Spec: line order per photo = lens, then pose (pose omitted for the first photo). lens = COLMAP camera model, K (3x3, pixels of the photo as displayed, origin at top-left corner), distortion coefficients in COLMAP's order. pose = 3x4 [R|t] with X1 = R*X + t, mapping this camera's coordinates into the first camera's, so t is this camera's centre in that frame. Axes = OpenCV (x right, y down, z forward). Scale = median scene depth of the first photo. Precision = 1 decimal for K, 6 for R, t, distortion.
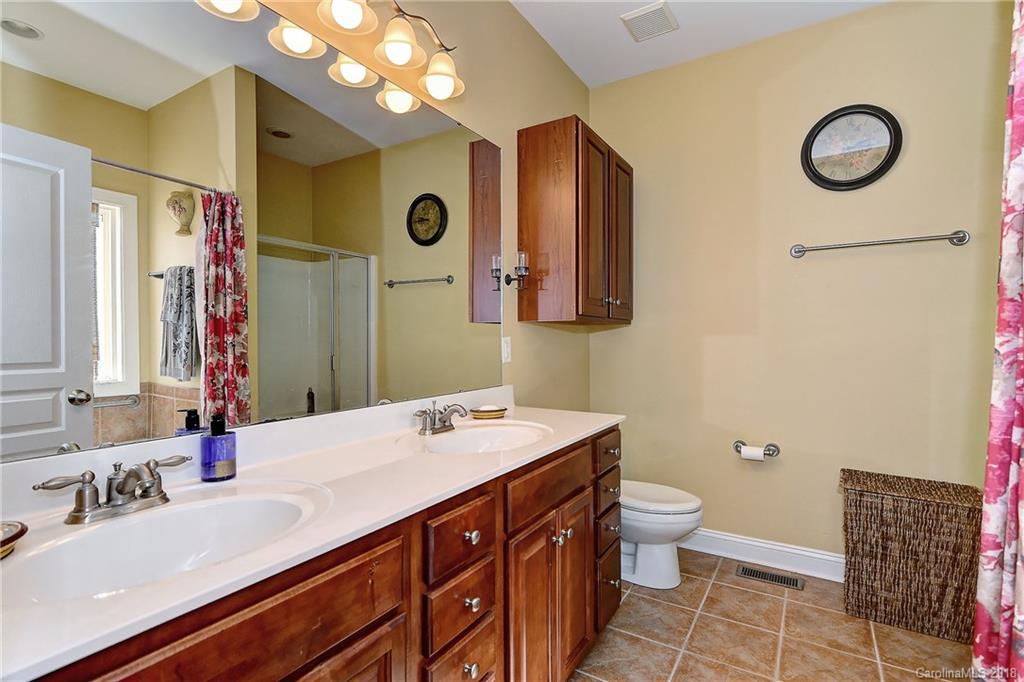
lens RADIAL K [[495.2, 0, 511.6], [0, 495.2, 340.6], [0, 0, 1]] dist [0.003933, -0.000500]
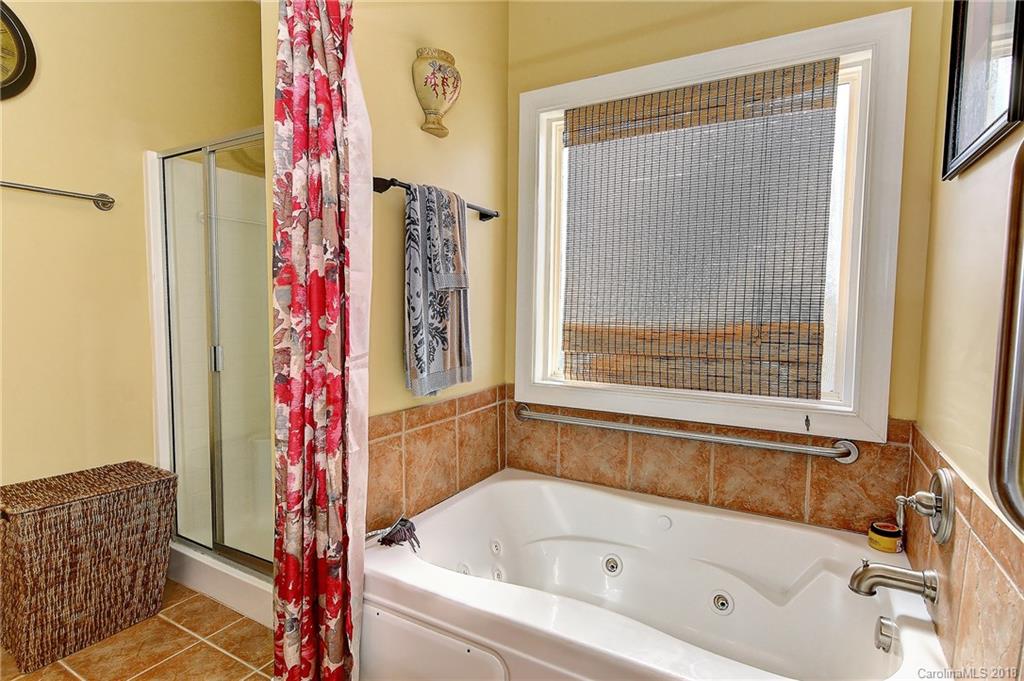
lens RADIAL K [[518.1, 0, 510.6], [0, 518.1, 345.5], [0, 0, 1]] dist [0.013316, -0.004121]
pose [[-0.027533, -0.072190, 0.997011, -0.120604], [-0.008850, 0.997367, 0.071971, -0.018938], [-0.999582, -0.006842, -0.028099, 0.304569]]
